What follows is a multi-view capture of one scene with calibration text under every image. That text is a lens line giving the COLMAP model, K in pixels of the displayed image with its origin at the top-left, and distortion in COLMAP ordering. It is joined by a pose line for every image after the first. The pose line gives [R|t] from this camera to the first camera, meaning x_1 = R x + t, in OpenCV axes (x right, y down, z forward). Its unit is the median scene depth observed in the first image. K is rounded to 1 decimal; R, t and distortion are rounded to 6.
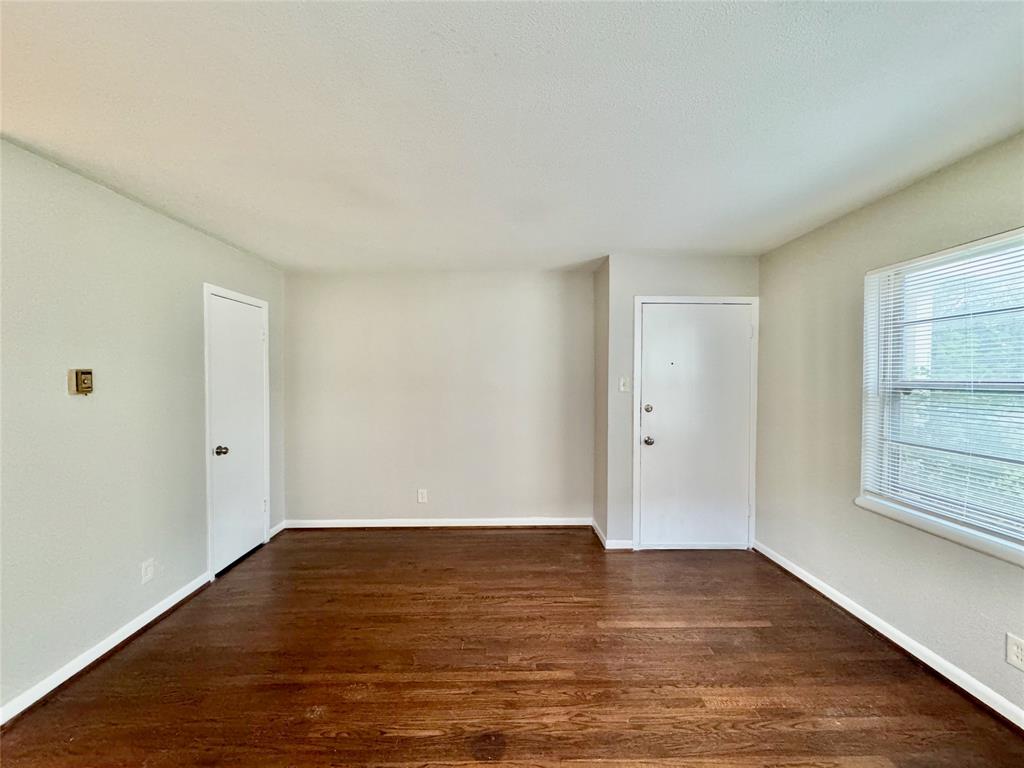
lens RADIAL K [[409.2, 0, 512.0], [0, 409.2, 384.0], [0, 0, 1]] dist [-0.001270, -0.000358]
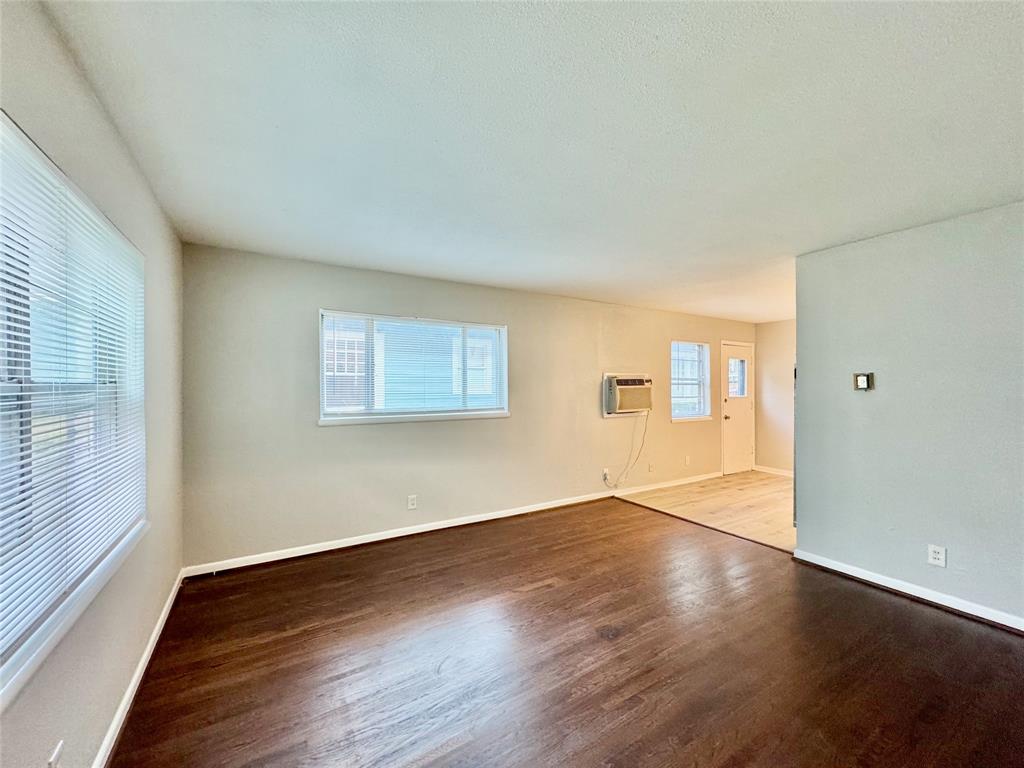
lens RADIAL K [[409.2, 0, 512.0], [0, 409.2, 384.0], [0, 0, 1]] dist [-0.001270, -0.000358]
pose [[-0.869167, 0.000950, -0.494518, 0.601988], [-0.007396, 0.999861, 0.014919, -0.008986], [0.494464, 0.016624, -0.869039, 1.307181]]
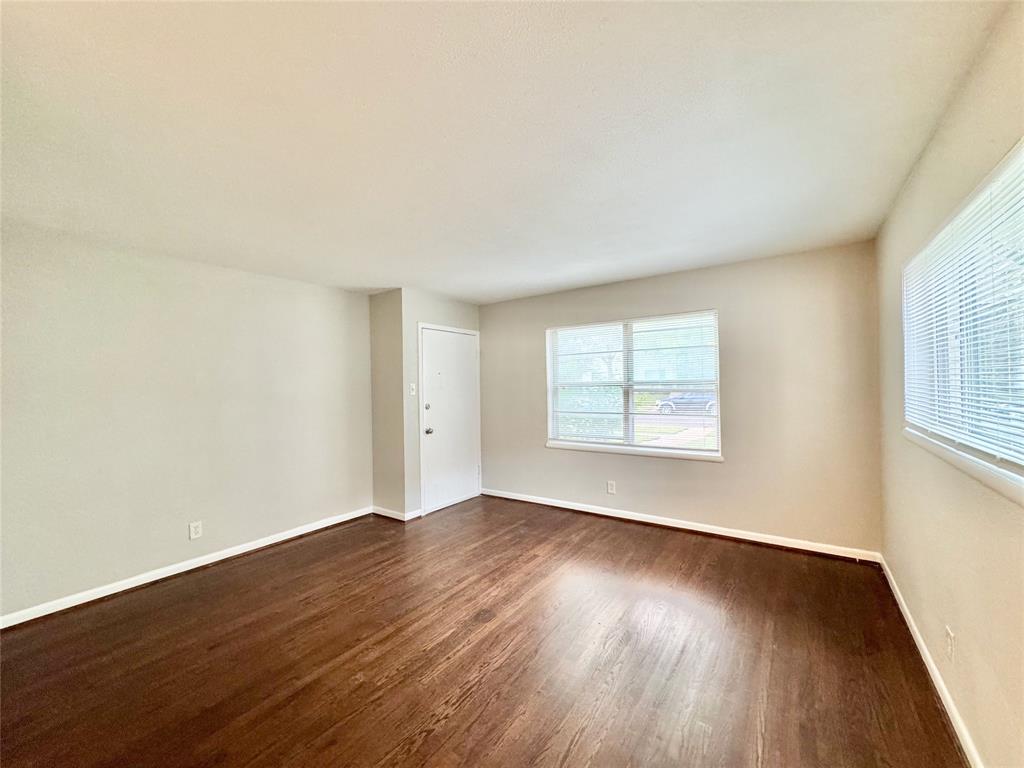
lens RADIAL K [[409.2, 0, 512.0], [0, 409.2, 384.0], [0, 0, 1]] dist [-0.001270, -0.000358]
pose [[0.590342, -0.010914, 0.807079, -0.784425], [0.034365, 0.999342, -0.011623, 0.013731], [-0.806421, 0.034597, 0.590329, -0.023806]]
